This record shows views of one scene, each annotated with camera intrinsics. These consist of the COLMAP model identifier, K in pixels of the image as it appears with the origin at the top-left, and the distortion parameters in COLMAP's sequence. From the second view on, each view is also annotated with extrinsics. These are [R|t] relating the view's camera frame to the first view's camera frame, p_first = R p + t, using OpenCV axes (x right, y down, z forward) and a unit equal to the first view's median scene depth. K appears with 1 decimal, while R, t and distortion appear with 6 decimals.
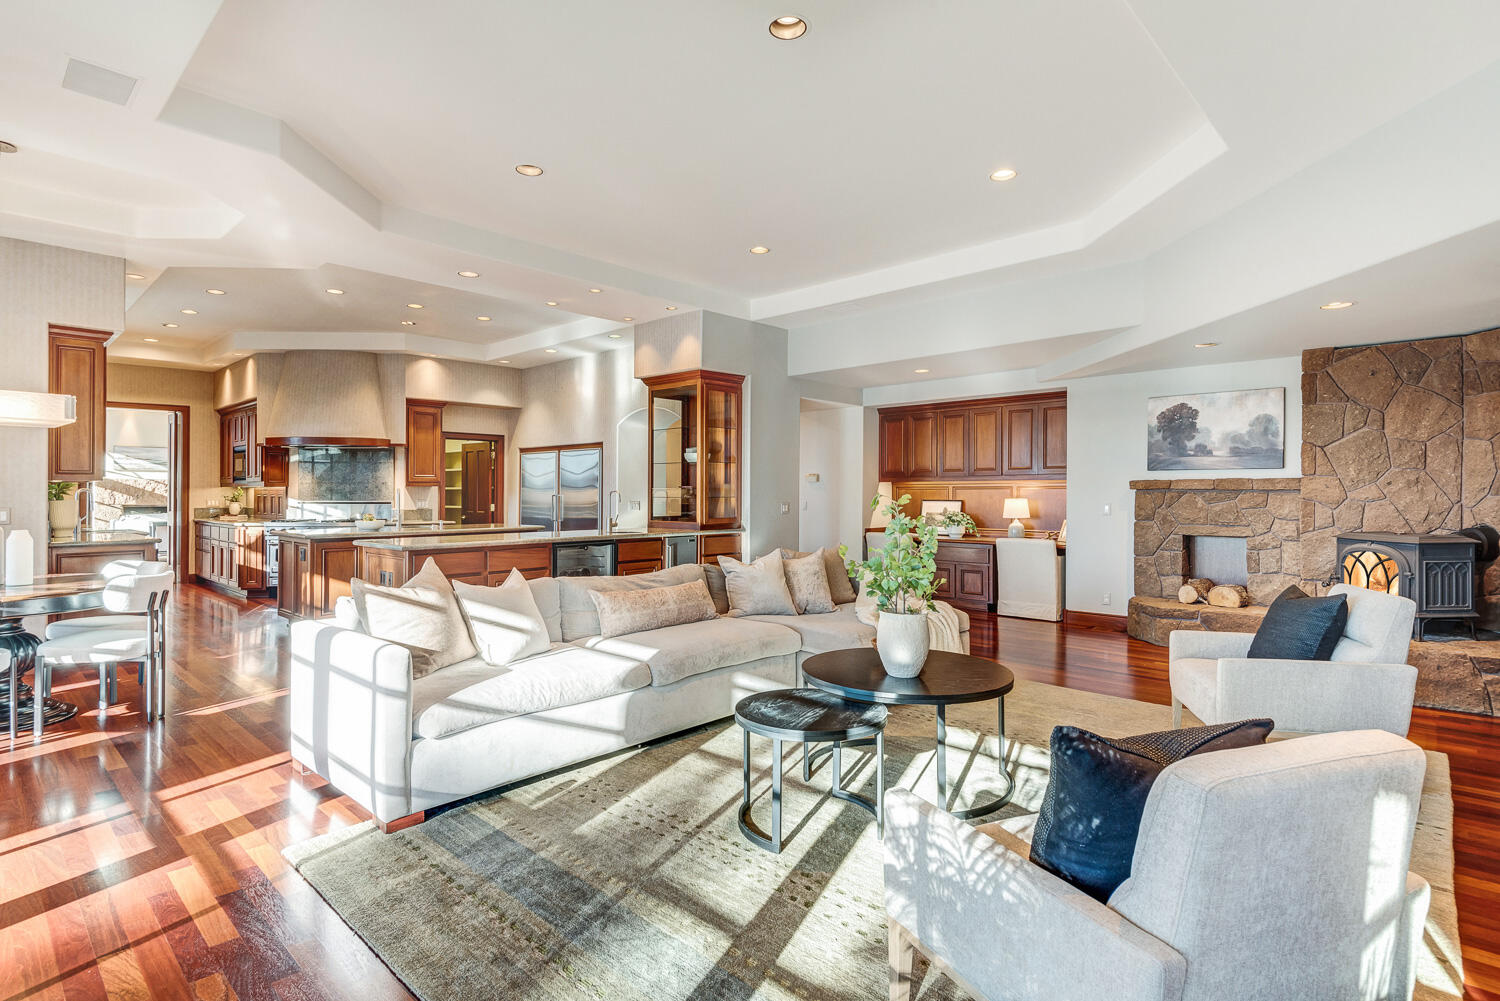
lens RADIAL K [[758.5, 0, 747.6], [0, 758.5, 493.4], [0, 0, 1]] dist [0.009210, -0.010807]
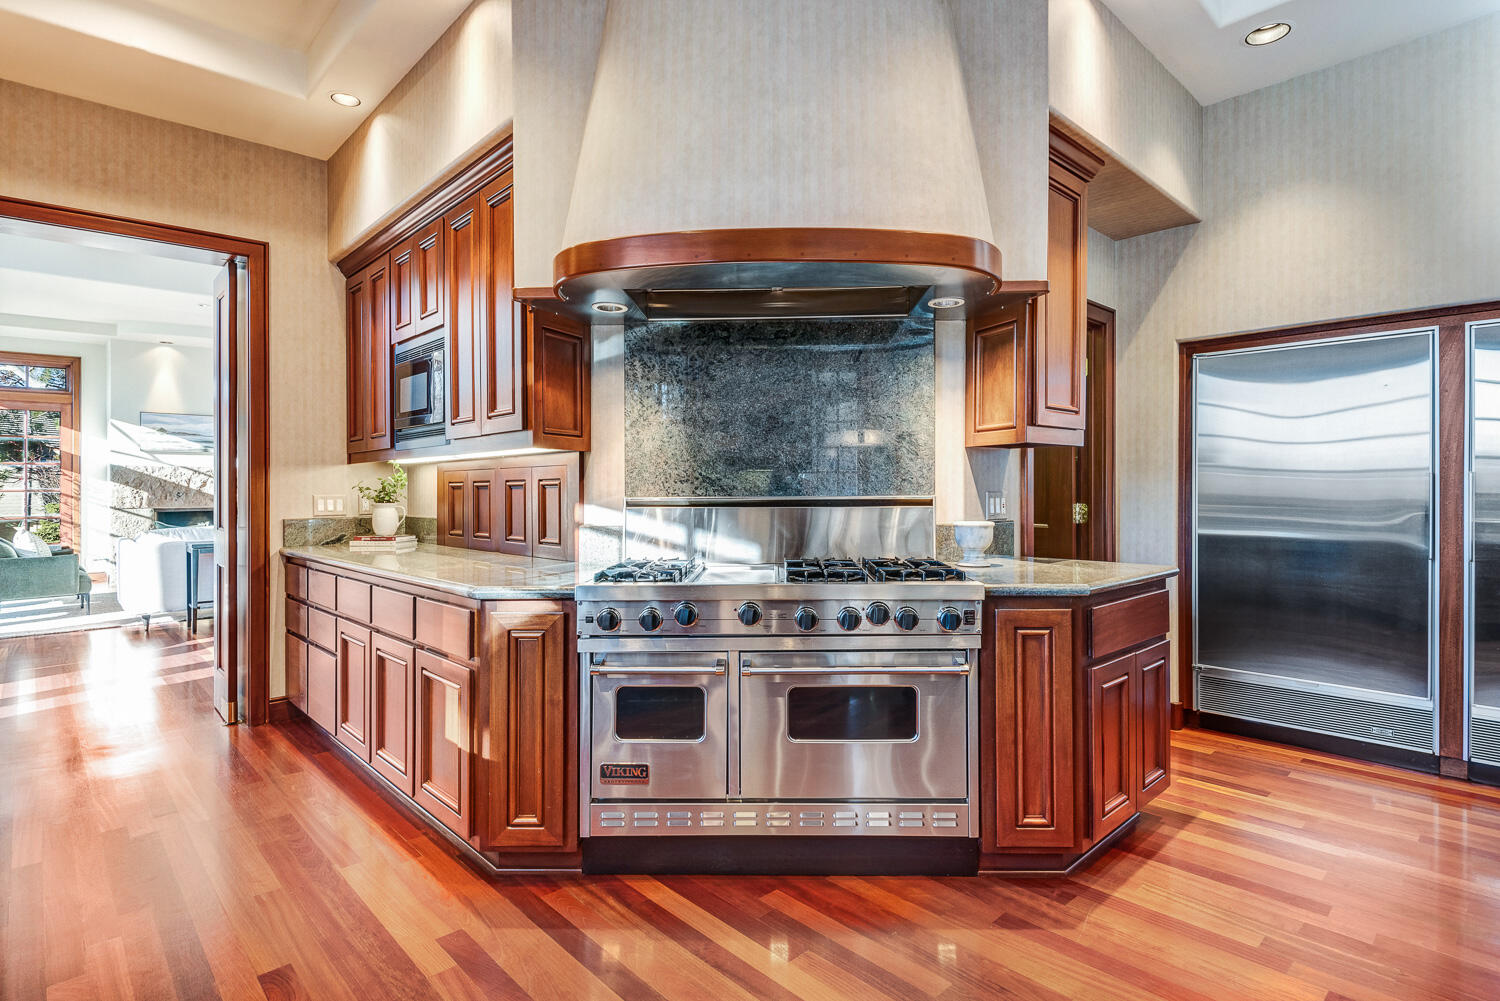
lens RADIAL K [[758.5, 0, 747.6], [0, 758.5, 493.4], [0, 0, 1]] dist [0.009210, -0.010807]
pose [[0.998378, -0.007846, -0.056389, -0.533038], [0.007874, 0.999969, 0.000285, 0.009147], [0.056385, -0.000729, 0.998409, 0.712363]]
